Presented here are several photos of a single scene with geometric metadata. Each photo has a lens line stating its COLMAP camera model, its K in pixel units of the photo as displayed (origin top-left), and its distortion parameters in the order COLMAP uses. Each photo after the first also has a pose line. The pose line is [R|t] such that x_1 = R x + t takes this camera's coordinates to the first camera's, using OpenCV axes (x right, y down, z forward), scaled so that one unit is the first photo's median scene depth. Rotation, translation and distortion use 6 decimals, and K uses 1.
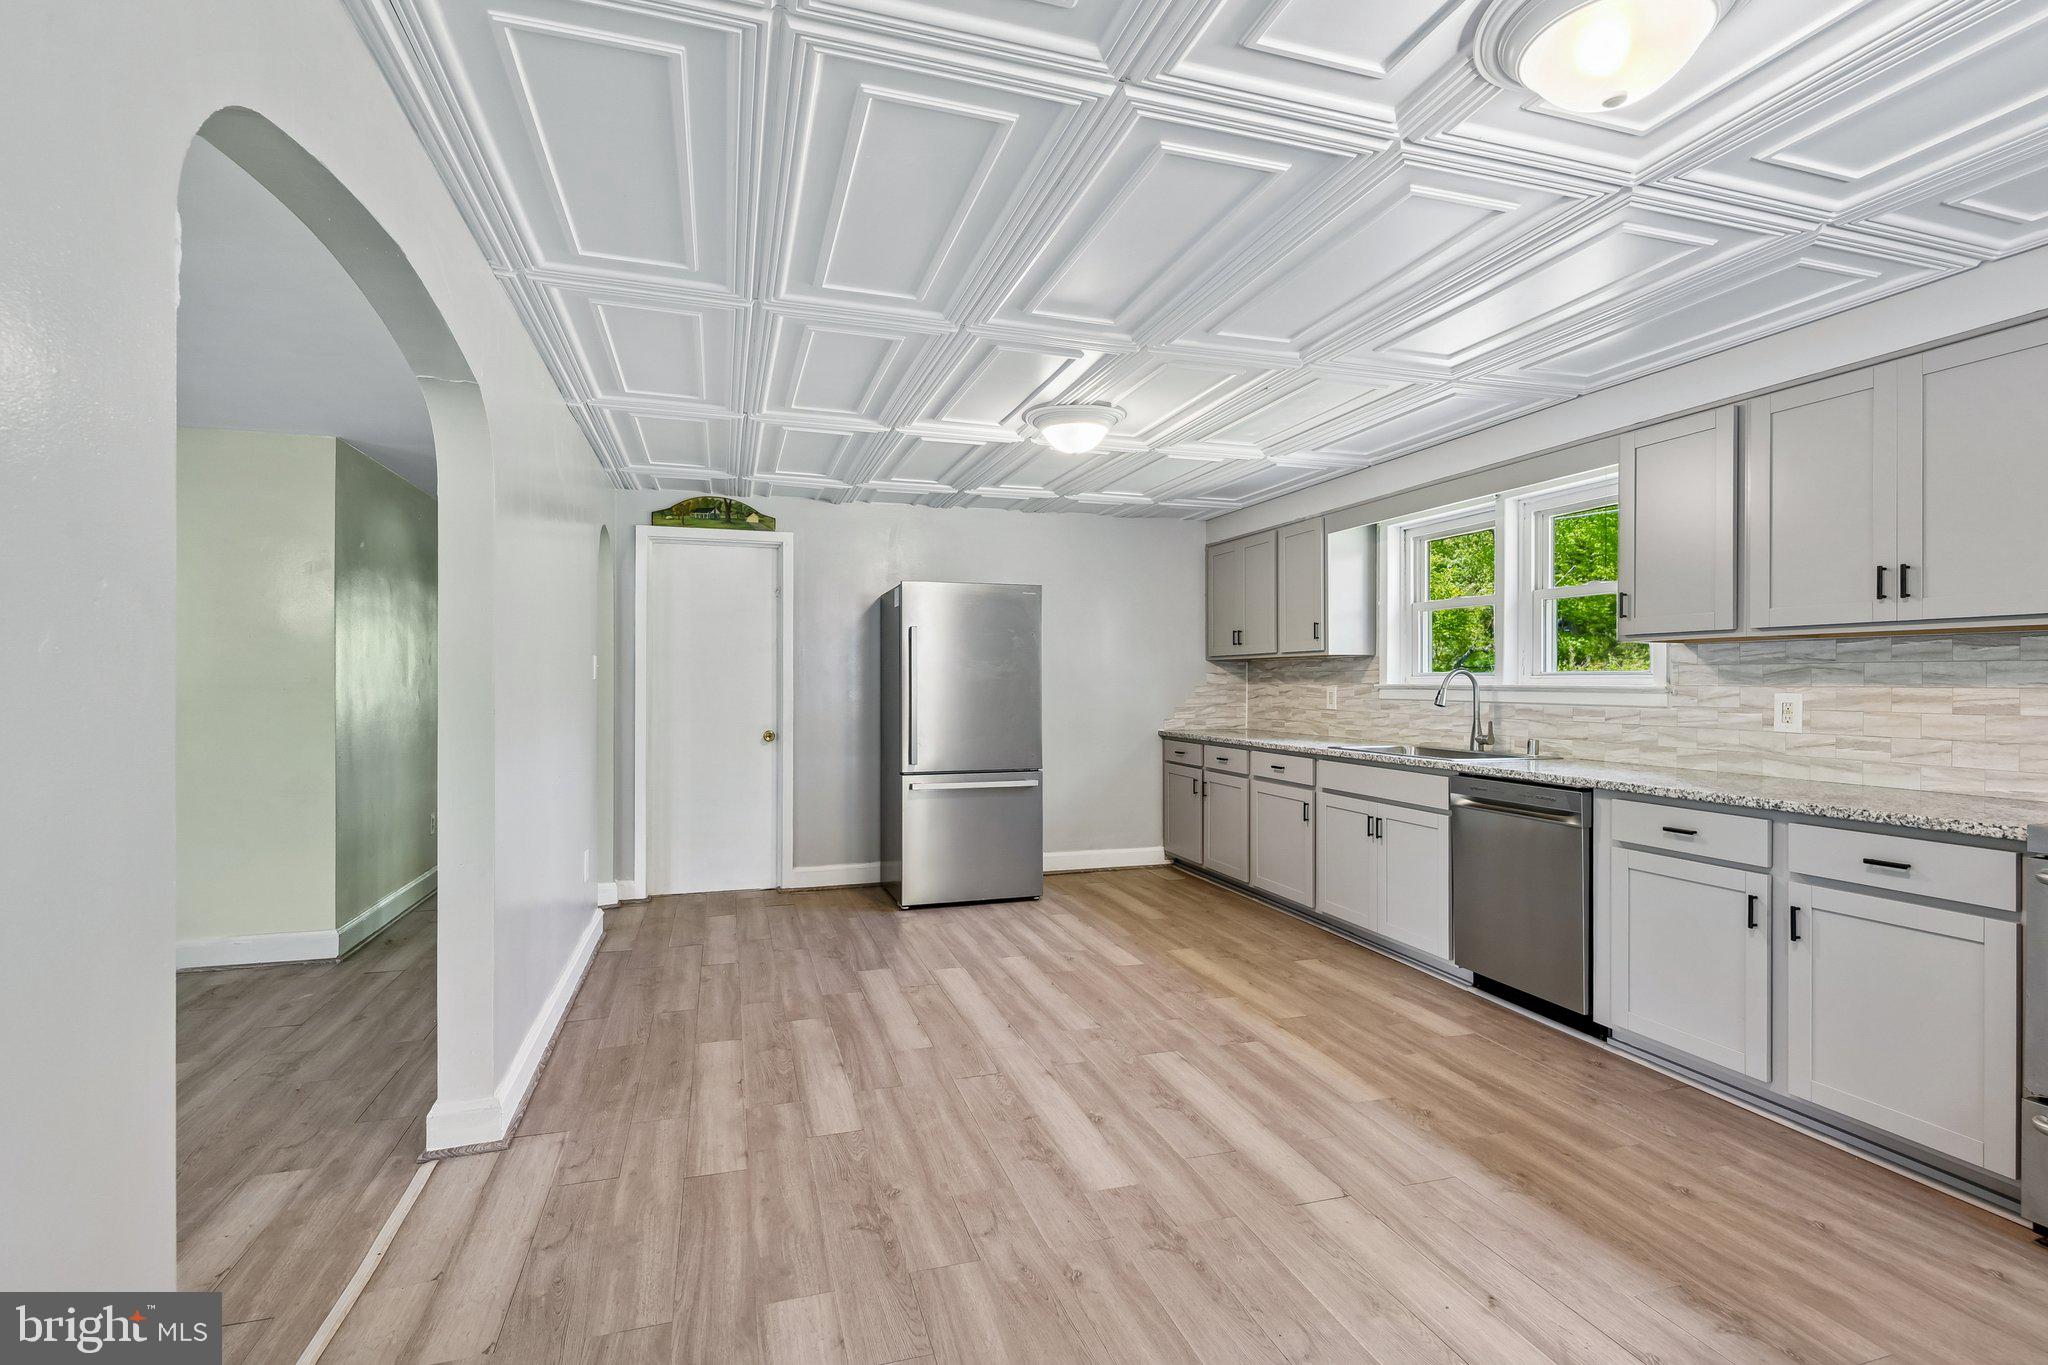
lens RADIAL K [[976.8, 0, 1031.8], [0, 976.8, 686.7], [0, 0, 1]] dist [0.011183, -0.012729]
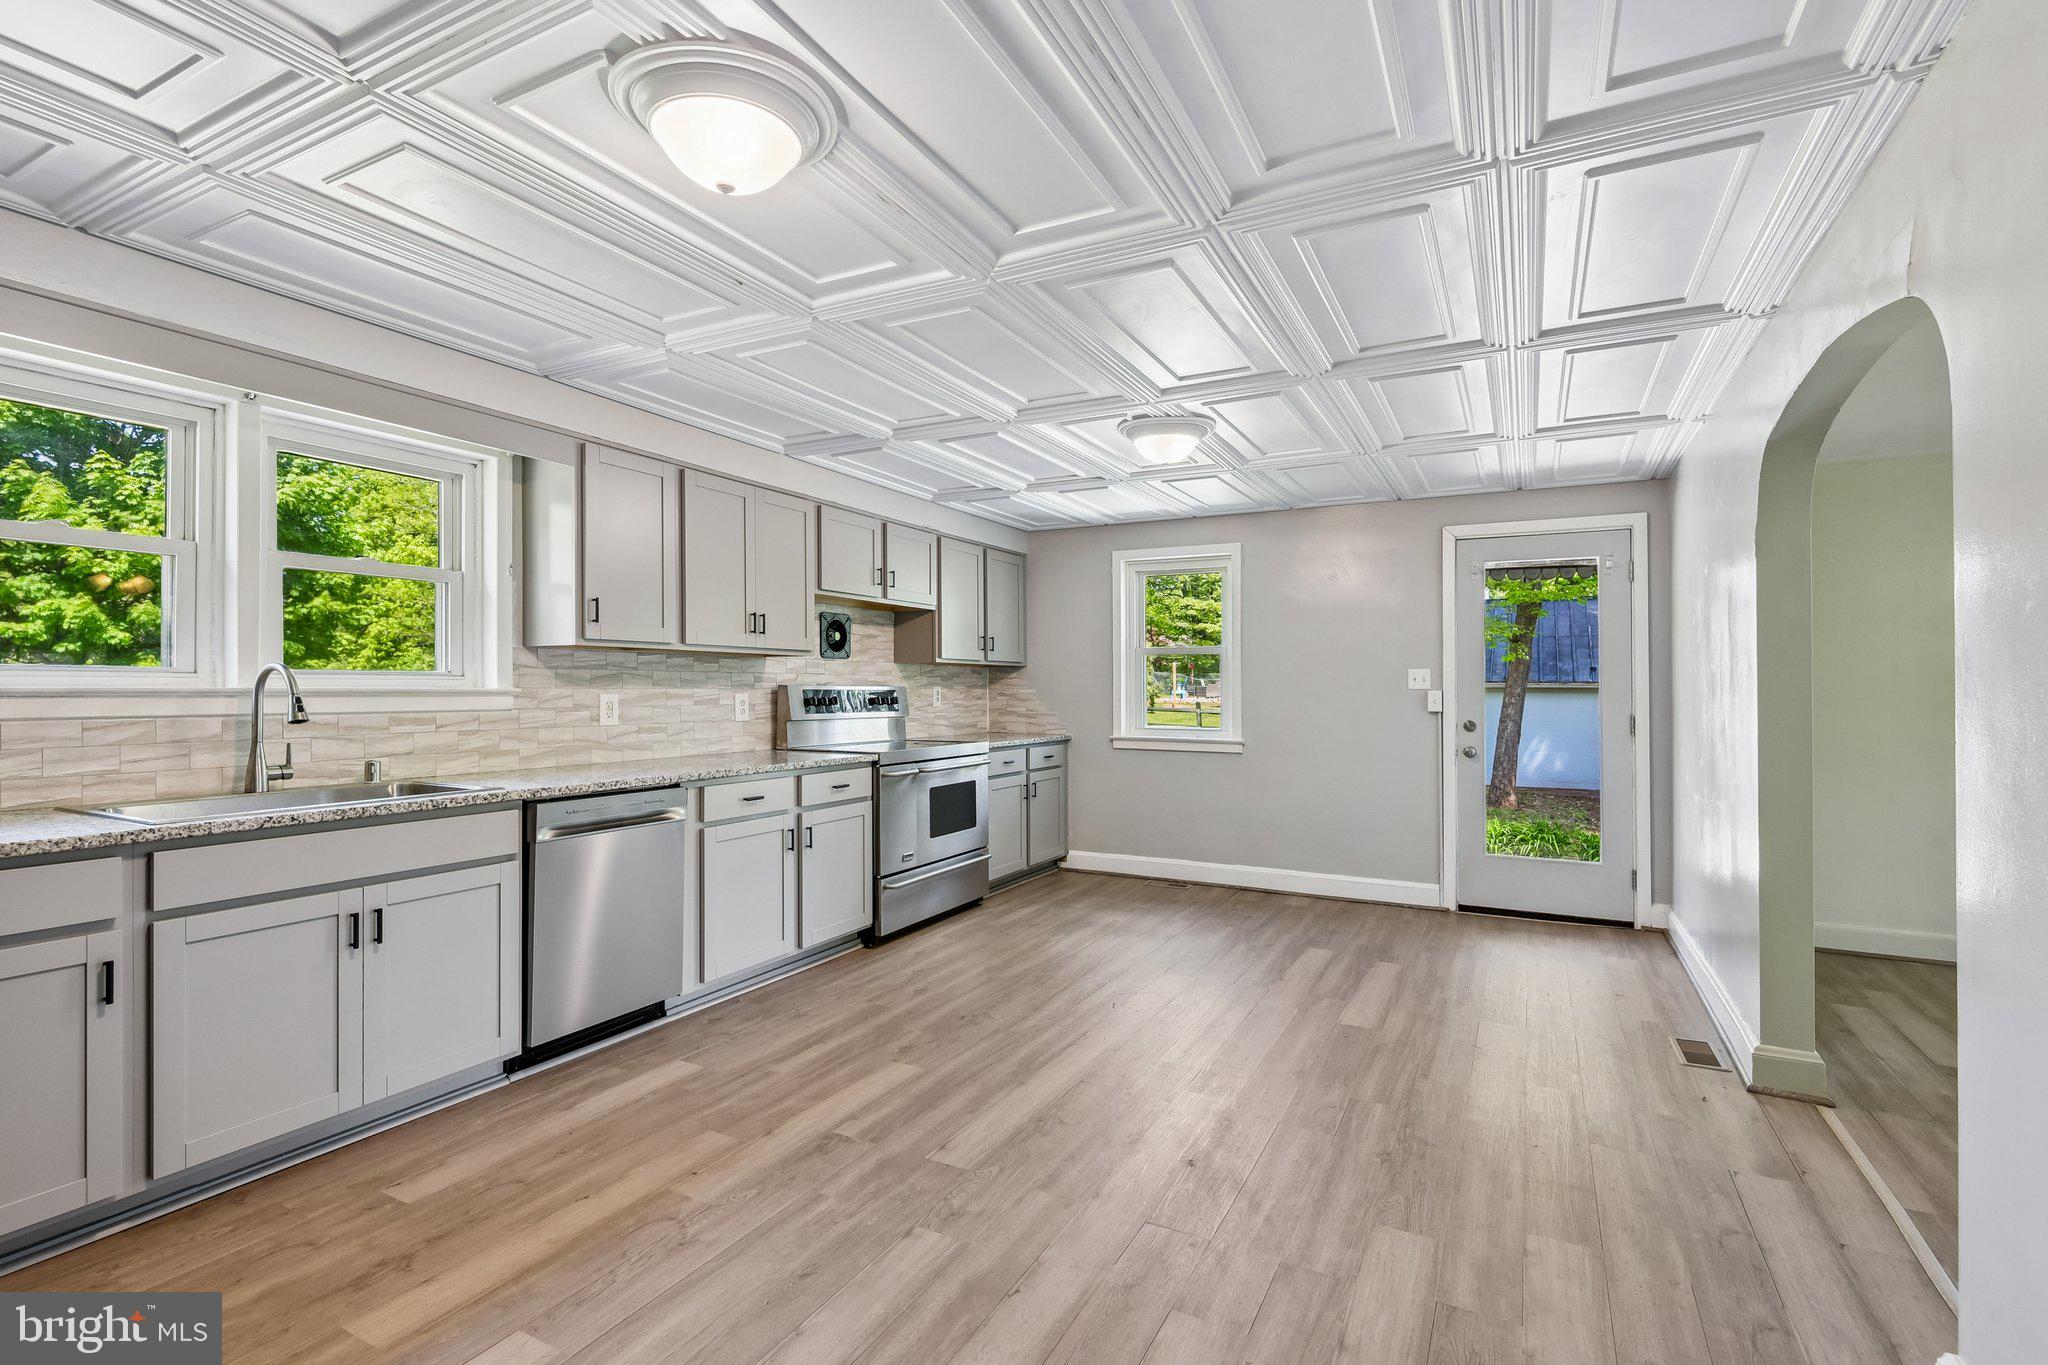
lens RADIAL K [[976.8, 0, 1005.2], [0, 976.8, 668.5], [0, 0, 1]] dist [0.011183, -0.012729]
pose [[-0.701591, 0.009883, 0.712511, -0.456140], [0.000266, 0.999907, -0.013607, -0.008051], [-0.712580, -0.009357, -0.701529, 1.499531]]
